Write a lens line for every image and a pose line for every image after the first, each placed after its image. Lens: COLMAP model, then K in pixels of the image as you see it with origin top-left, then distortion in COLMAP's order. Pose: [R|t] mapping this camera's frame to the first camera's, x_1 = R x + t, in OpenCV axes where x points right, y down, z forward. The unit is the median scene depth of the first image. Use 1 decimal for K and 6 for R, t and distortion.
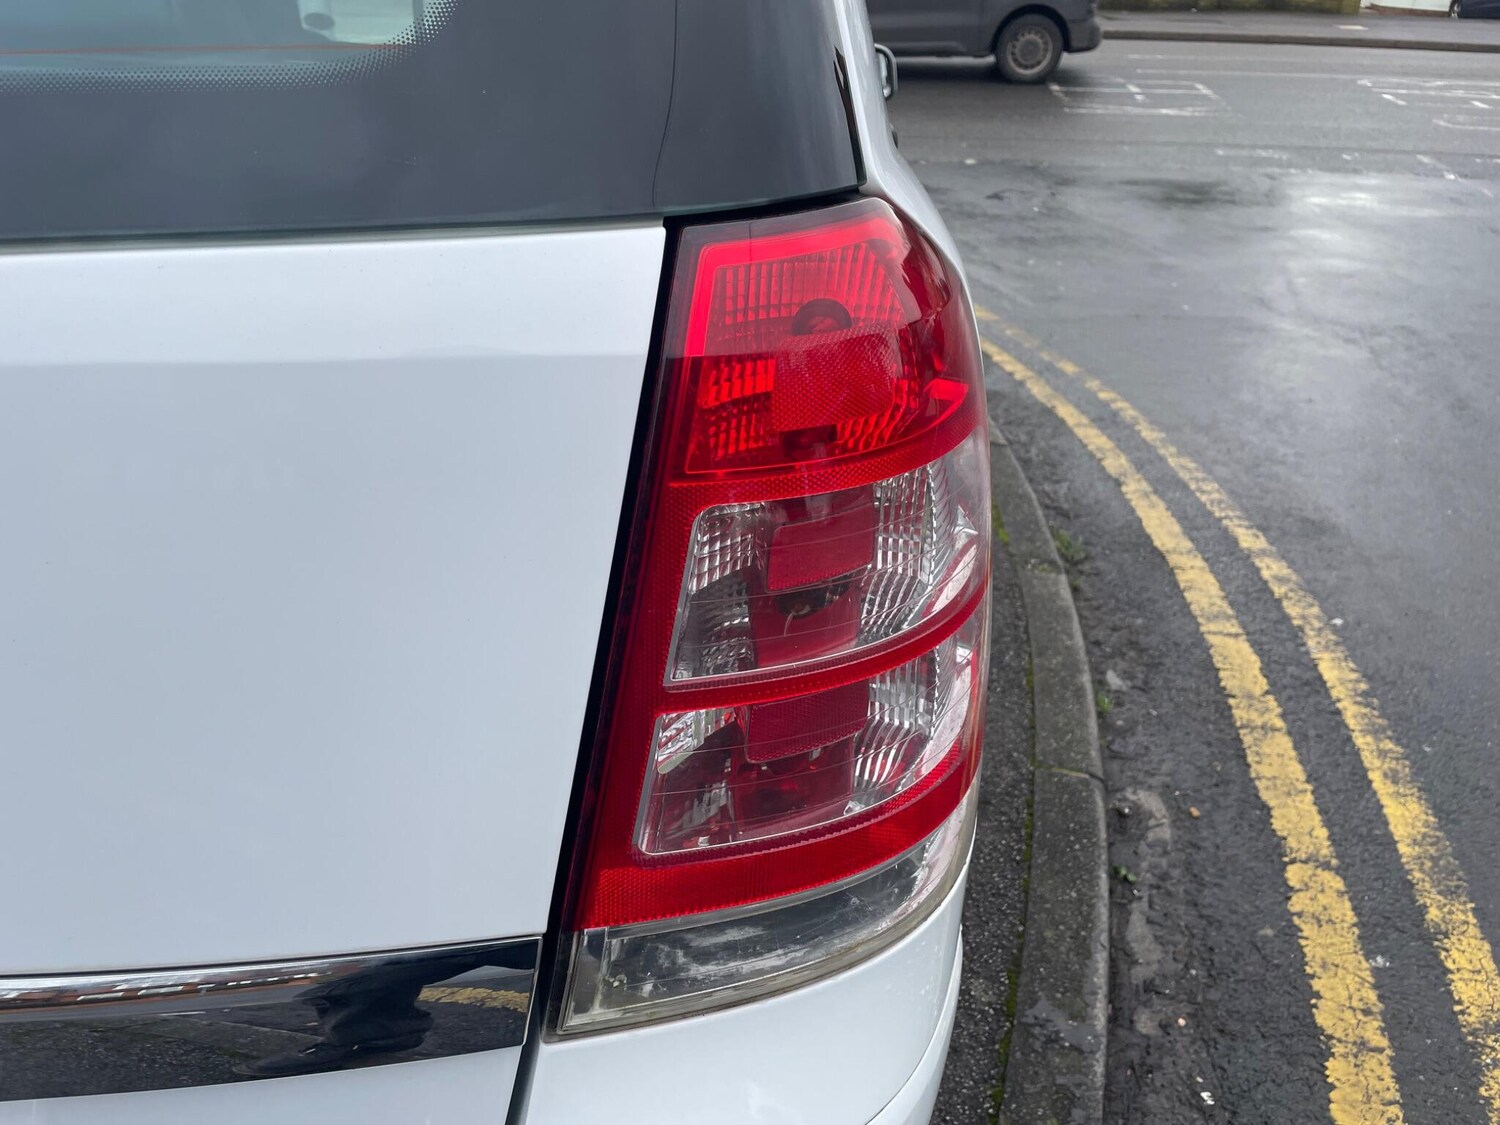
lens RADIAL K [[1126.6, 0, 758.3], [0, 1126.6, 577.0], [0, 0, 1]] dist [0.083672, -0.099873]
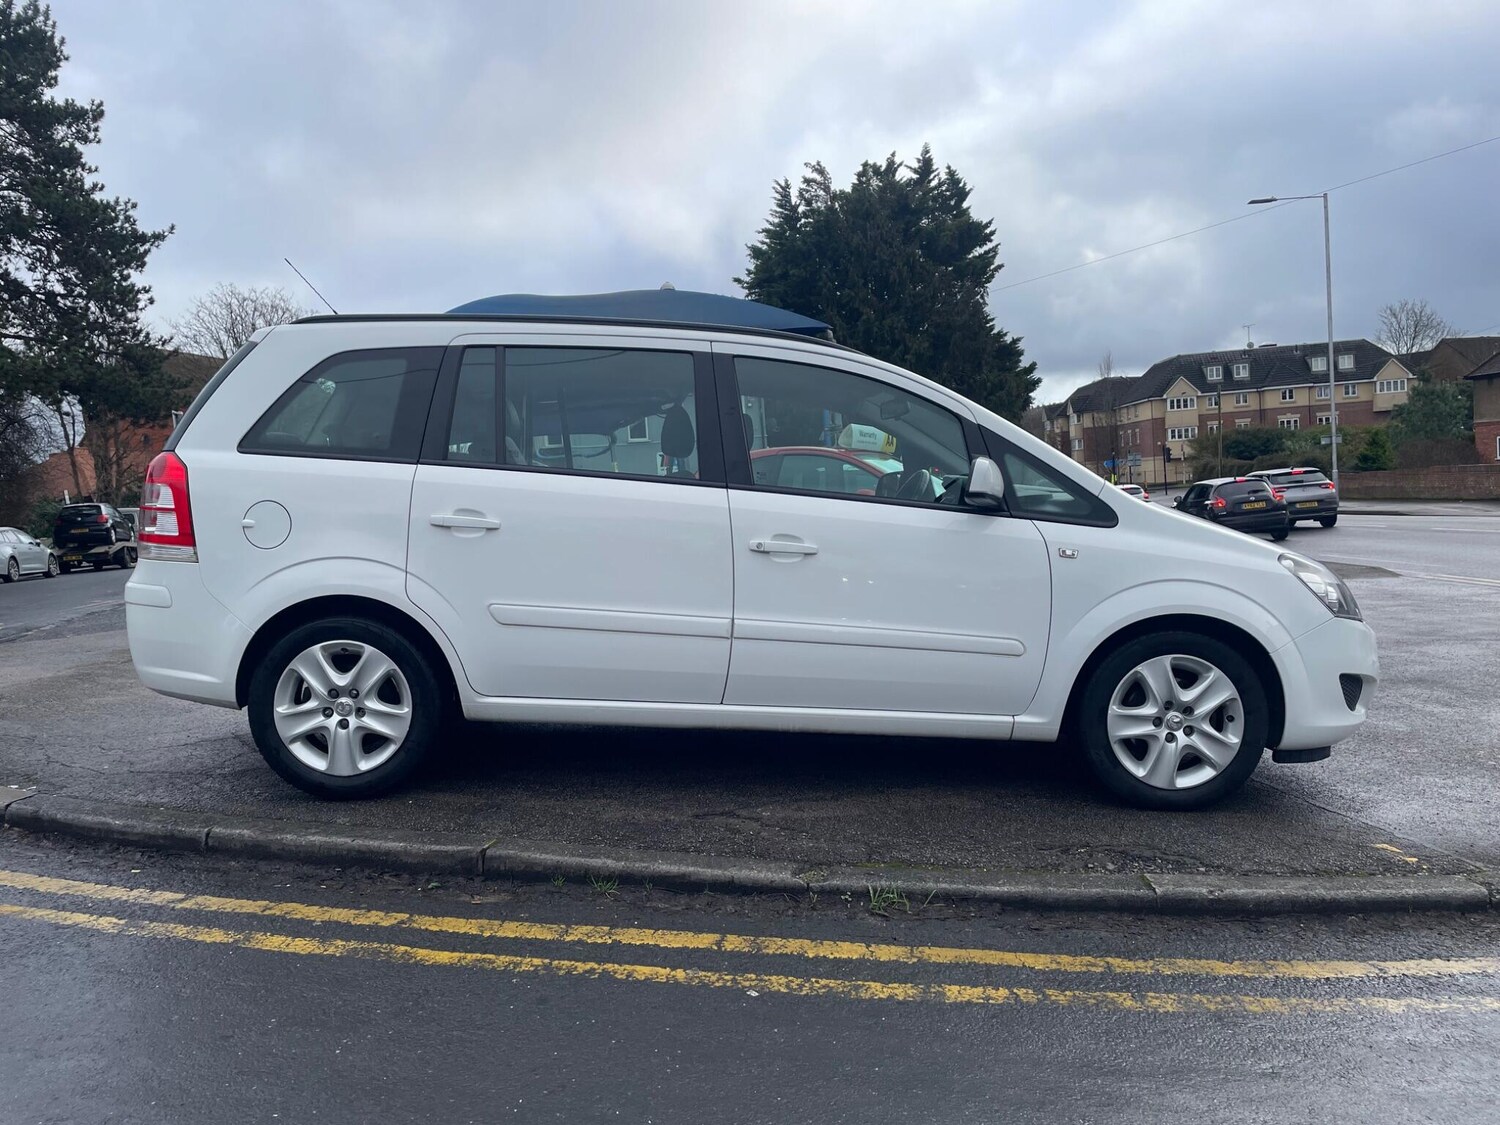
lens RADIAL K [[1126.6, 0, 746.9], [0, 1126.6, 566.9], [0, 0, 1]] dist [0.083672, -0.099873]
pose [[0.010999, 0.022664, -0.999683, 1.971881], [-0.456932, 0.889373, 0.015136, -0.383021], [0.889434, 0.456620, 0.020138, 1.165234]]
